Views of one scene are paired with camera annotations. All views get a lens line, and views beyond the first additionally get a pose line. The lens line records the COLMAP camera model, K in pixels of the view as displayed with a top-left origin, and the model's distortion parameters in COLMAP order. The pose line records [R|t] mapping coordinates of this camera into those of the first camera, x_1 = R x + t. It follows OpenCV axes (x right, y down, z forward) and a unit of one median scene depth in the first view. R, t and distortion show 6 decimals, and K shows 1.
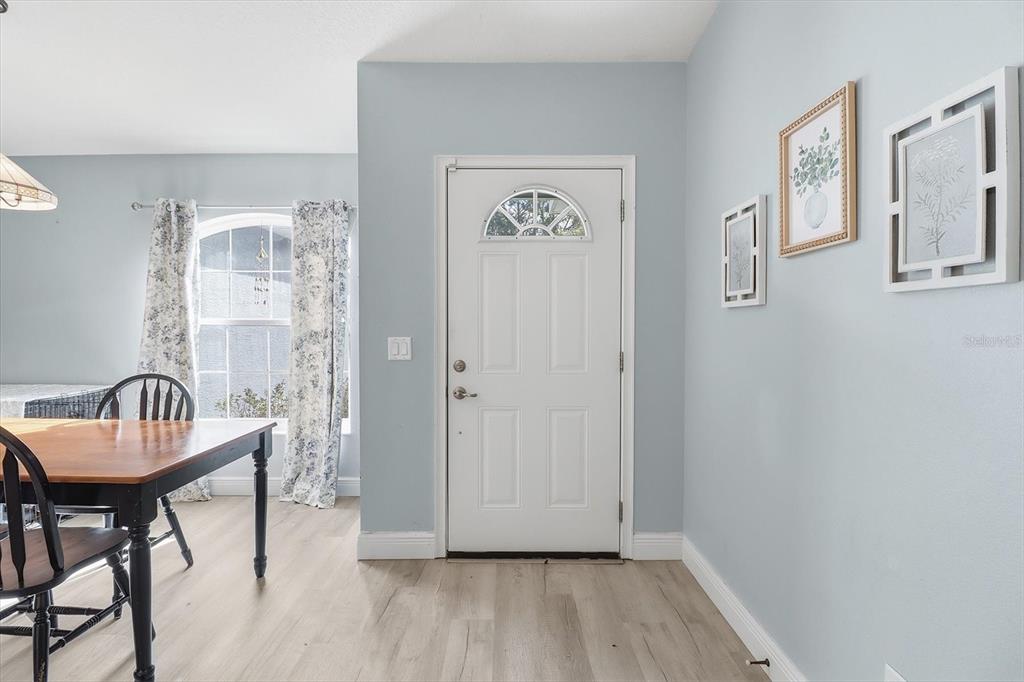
lens RADIAL K [[476.1, 0, 508.7], [0, 476.1, 330.0], [0, 0, 1]] dist [-0.000059, -0.013702]
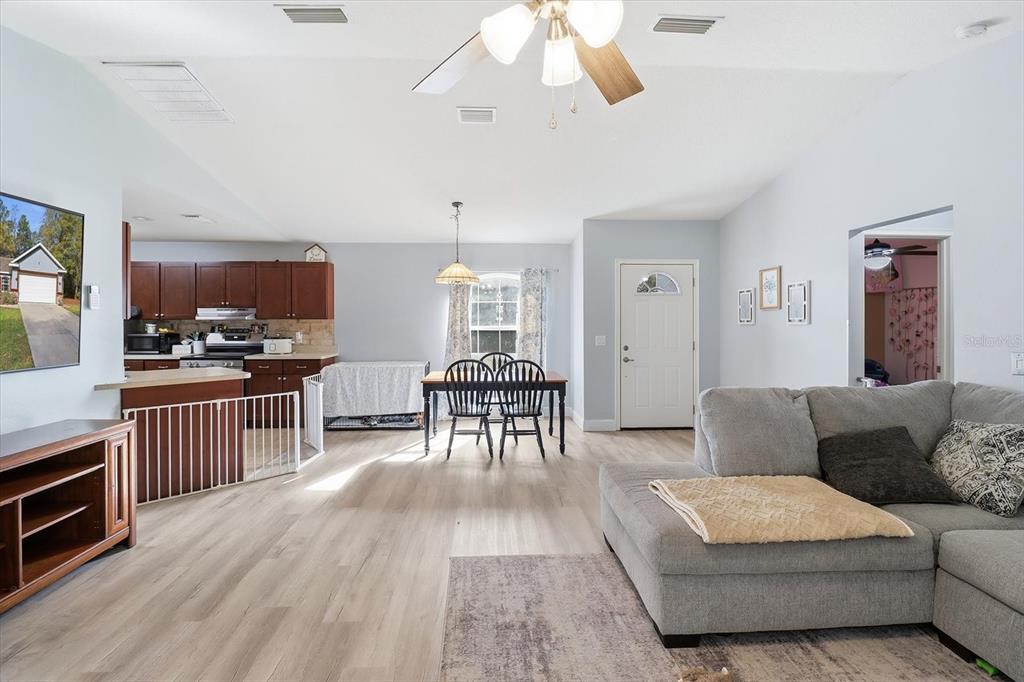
lens RADIAL K [[480.1, 0, 507.0], [0, 480.1, 320.0], [0, 0, 1]] dist [0.002869, -0.015122]
pose [[0.998848, -0.001347, 0.047963, -0.895506], [0.002085, 0.999880, -0.015337, -0.030712], [-0.047937, 0.015419, 0.998731, -1.494545]]
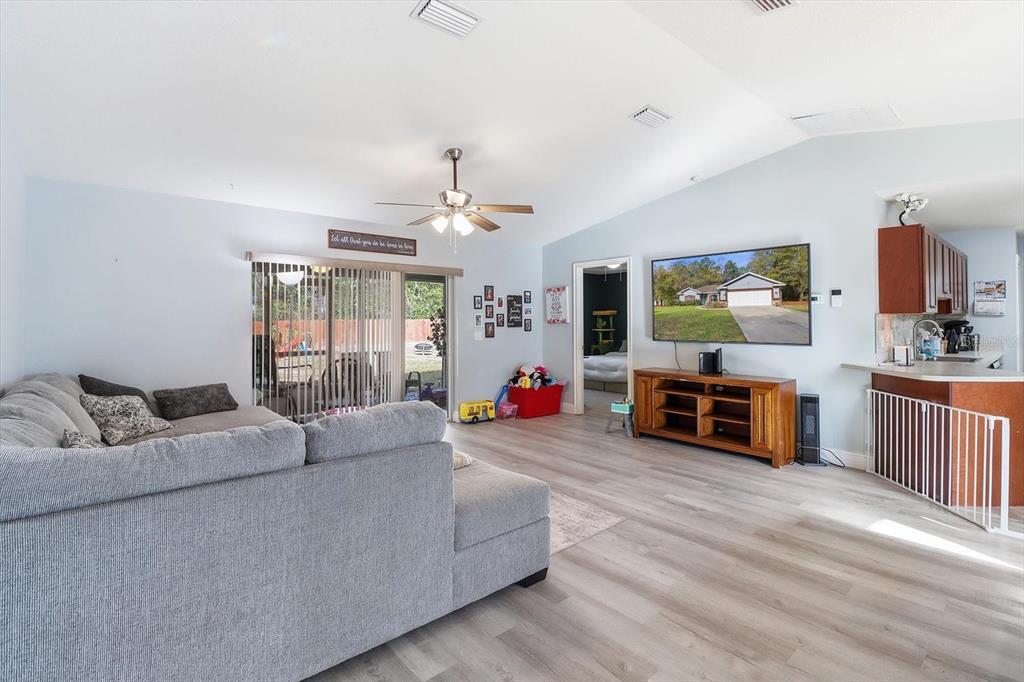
lens RADIAL K [[484.9, 0, 506.7], [0, 484.9, 322.8], [0, 0, 1]] dist [0.002633, -0.015254]
pose [[-0.756190, 0.004468, -0.654337, 0.231955], [-0.009293, 0.999802, 0.017567, -0.043474], [0.654287, 0.019365, -0.755999, 0.599445]]
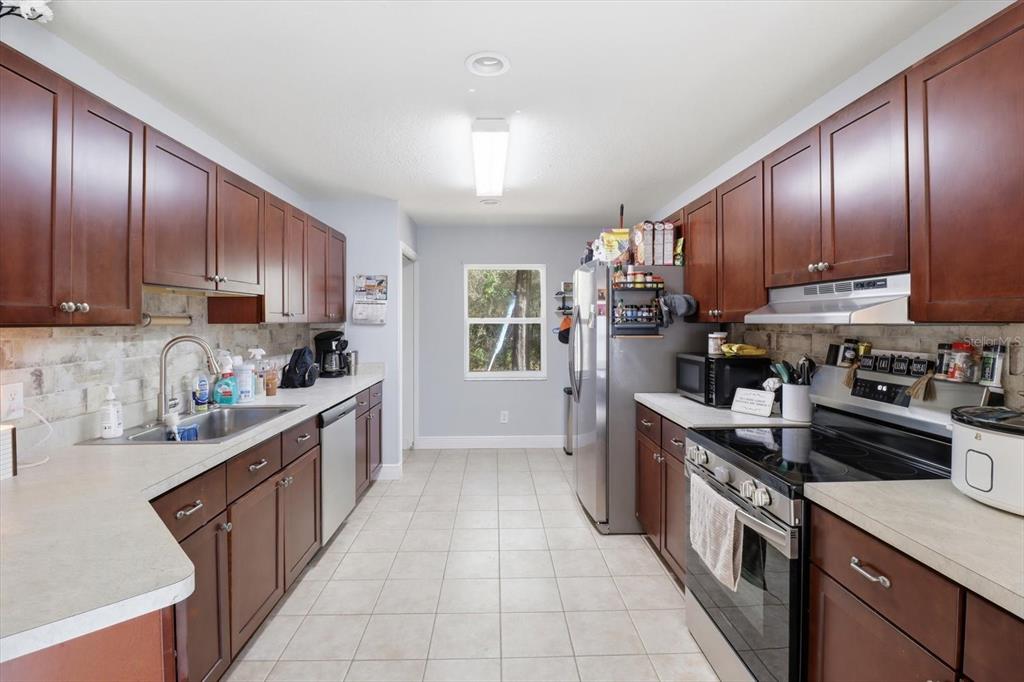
lens RADIAL K [[480.1, 0, 507.0], [0, 480.1, 320.0], [0, 0, 1]] dist [0.002869, -0.015122]
pose [[0.020355, -0.004158, -0.999784, -1.610498], [-0.012804, 0.999908, -0.004420, -0.076062], [0.999711, 0.012892, 0.020300, 0.837587]]
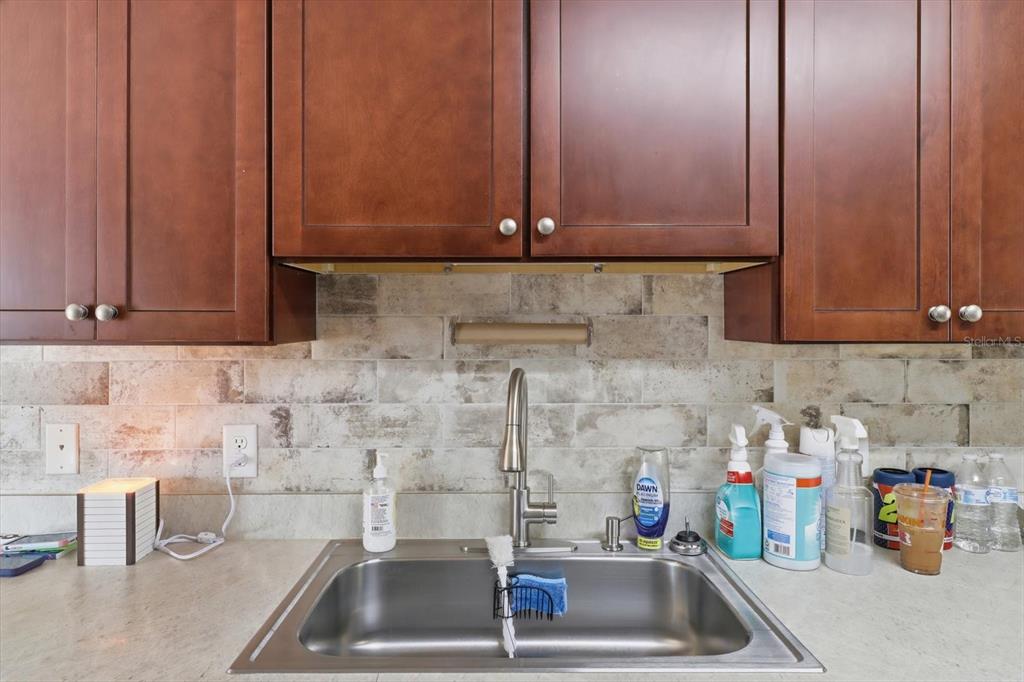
lens RADIAL K [[592.0, 0, 512.0], [0, 592.0, 341.0], [0, 0, 1]] dist [0.001531, -0.000238]
pose [[-0.999939, -0.002460, -0.010803, -2.594408], [-0.002762, 0.999603, 0.028028, -0.077448], [0.010730, 0.028056, -0.999549, 0.718108]]
